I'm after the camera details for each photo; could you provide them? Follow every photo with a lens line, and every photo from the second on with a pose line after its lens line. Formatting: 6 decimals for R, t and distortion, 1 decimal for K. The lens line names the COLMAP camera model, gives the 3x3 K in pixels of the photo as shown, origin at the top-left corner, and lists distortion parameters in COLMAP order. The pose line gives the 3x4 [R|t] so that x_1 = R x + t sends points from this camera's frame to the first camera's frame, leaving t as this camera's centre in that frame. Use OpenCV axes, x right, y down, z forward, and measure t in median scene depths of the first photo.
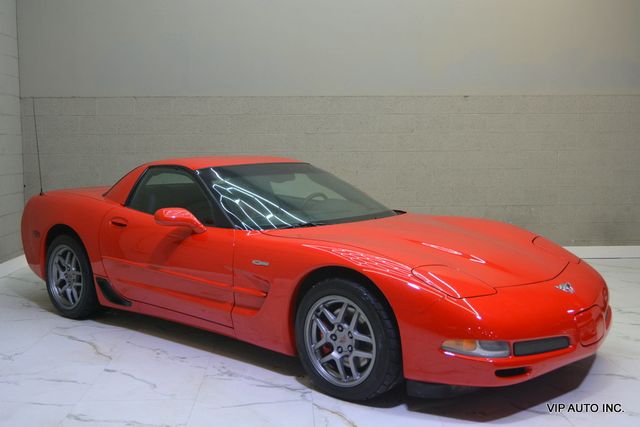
lens RADIAL K [[666.5, 0, 319.2], [0, 666.5, 208.7], [0, 0, 1]] dist [-0.012047, 0.000000]
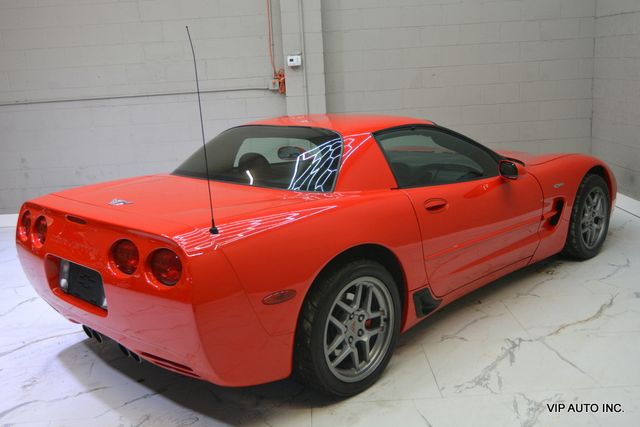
lens RADIAL K [[664.8, 0, 321.6], [0, 664.8, 211.8], [0, 0, 1]] dist [-0.003294, 0.000000]
pose [[-0.012331, 0.228842, -0.973386, 0.534068], [-0.025444, 0.973073, 0.229090, -0.103820], [0.999600, 0.027592, -0.006176, 0.618419]]
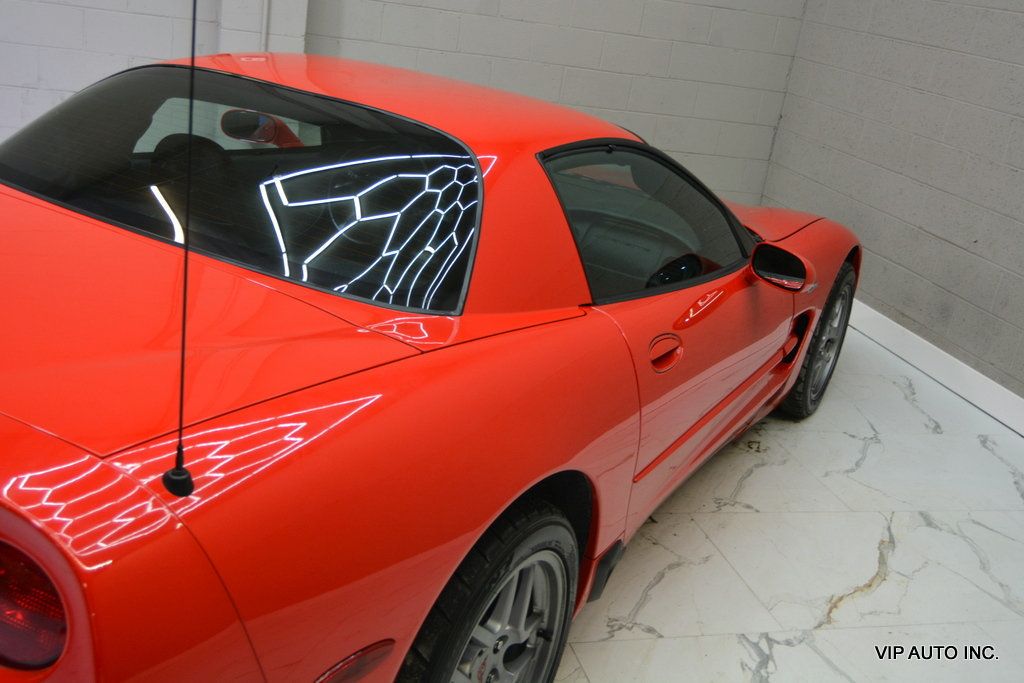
lens RADIAL K [[1063.8, 0, 508.6], [0, 1063.8, 340.6], [0, 0, 1]] dist [-0.003294, 0.000000]
pose [[0.239166, 0.375622, -0.895381, 0.343628], [-0.223119, 0.918727, 0.325819, -0.099173], [0.944996, 0.121852, 0.303536, 0.552851]]
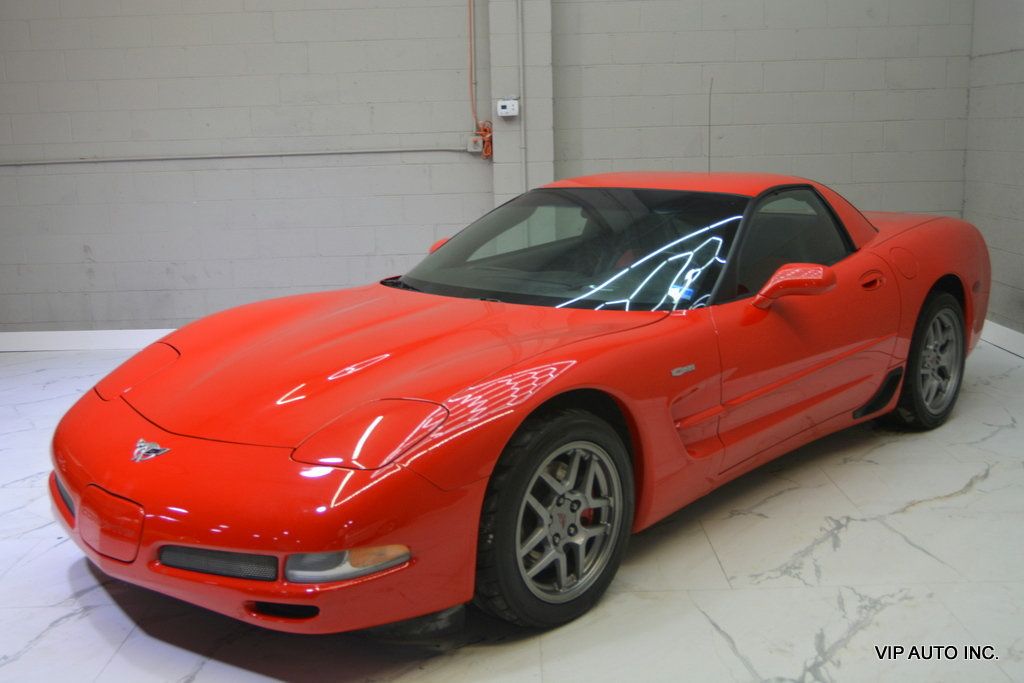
lens RADIAL K [[1066.5, 0, 515.9], [0, 1066.5, 340.5], [0, 0, 1]] dist [-0.012047, 0.000000]
pose [[-0.028014, 0.200434, -0.979307, 0.576602], [-0.054635, 0.977920, 0.201713, -0.085127], [0.998113, 0.059155, -0.016445, 0.604687]]
